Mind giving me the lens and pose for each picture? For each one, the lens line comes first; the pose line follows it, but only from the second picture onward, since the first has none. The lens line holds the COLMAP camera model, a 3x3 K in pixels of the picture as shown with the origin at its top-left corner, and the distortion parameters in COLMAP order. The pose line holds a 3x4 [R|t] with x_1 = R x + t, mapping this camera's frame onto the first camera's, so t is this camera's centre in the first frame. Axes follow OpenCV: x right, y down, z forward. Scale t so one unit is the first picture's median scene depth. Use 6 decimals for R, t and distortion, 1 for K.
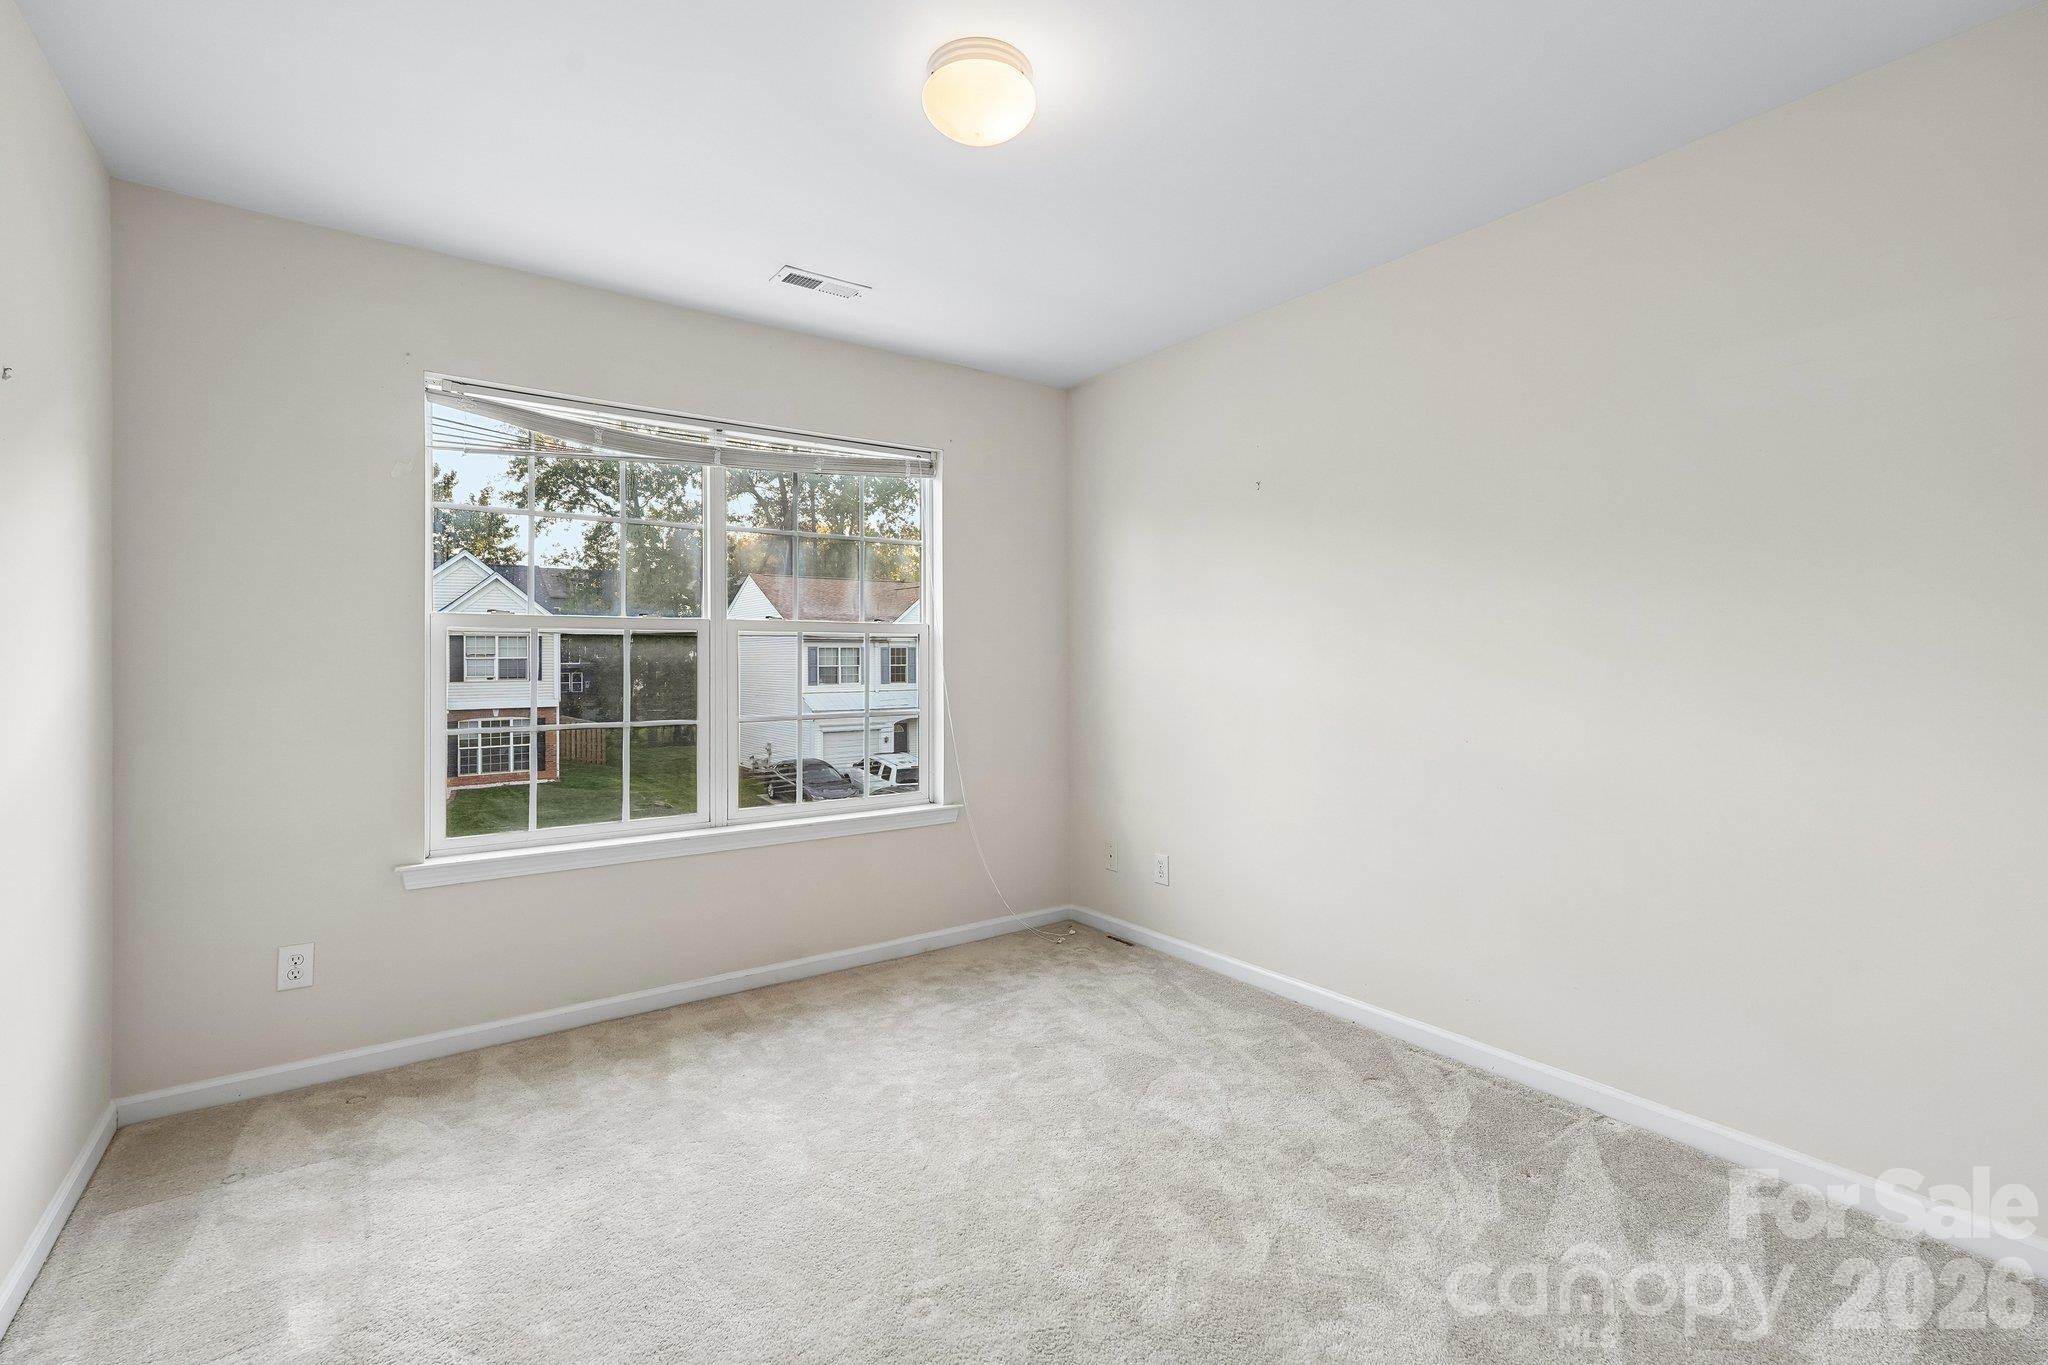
lens RADIAL K [[895.1, 0, 1014.9], [0, 895.1, 675.8], [0, 0, 1]] dist [0.000347, 0.002152]
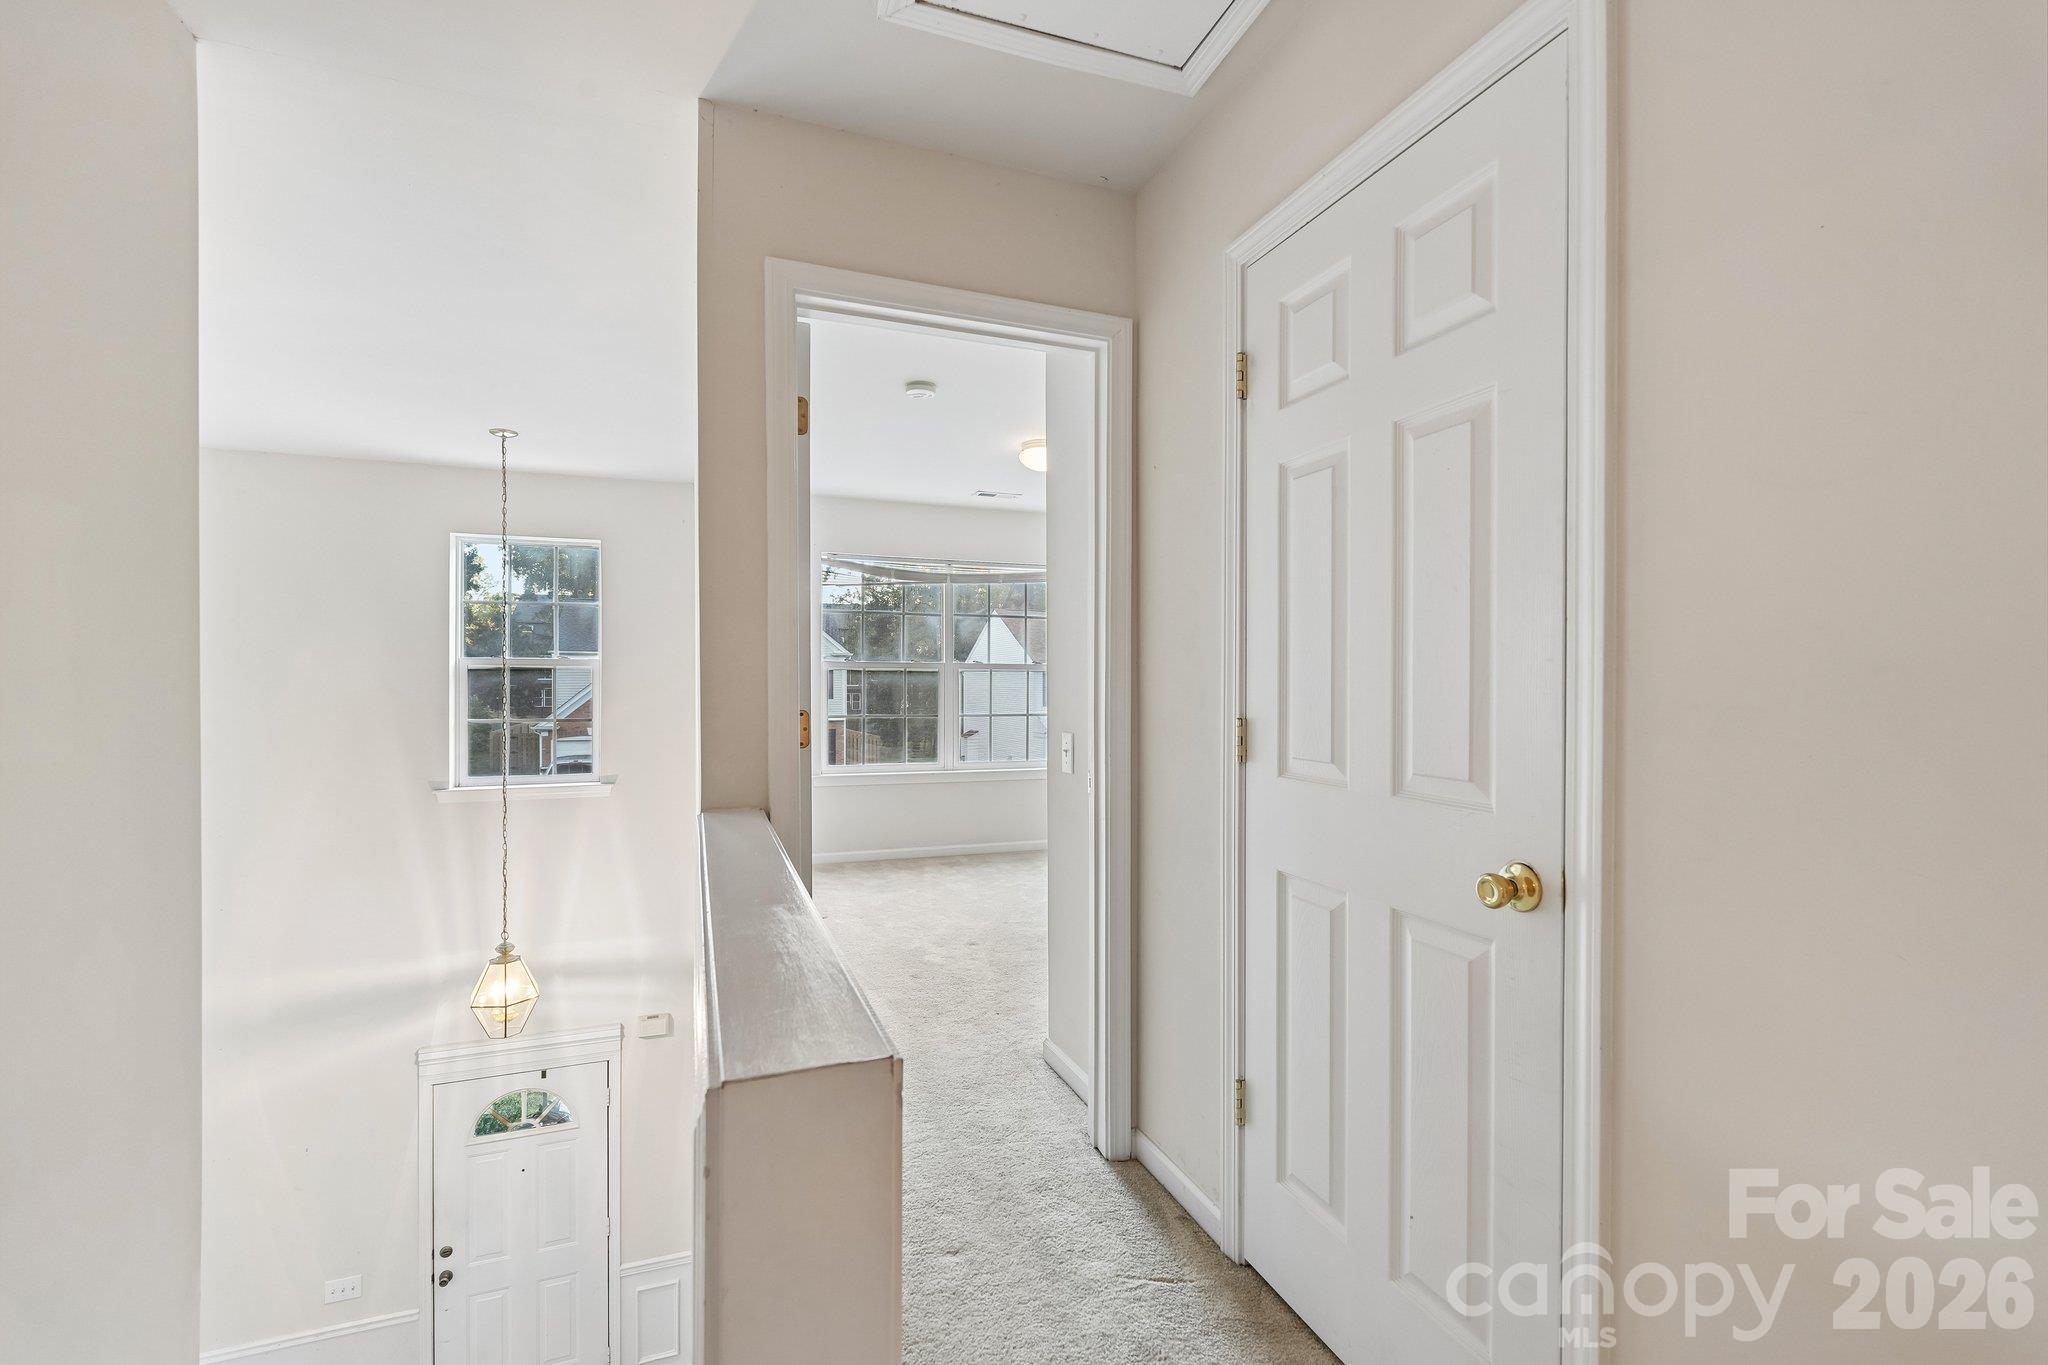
lens RADIAL K [[895.1, 0, 1022.1], [0, 895.1, 690.0], [0, 0, 1]] dist [0.000347, 0.002152]
pose [[0.964860, 0.002988, -0.262746, 0.333996], [-0.005382, 0.999950, -0.008390, 0.010213], [0.262708, 0.009509, 0.964829, -0.838464]]
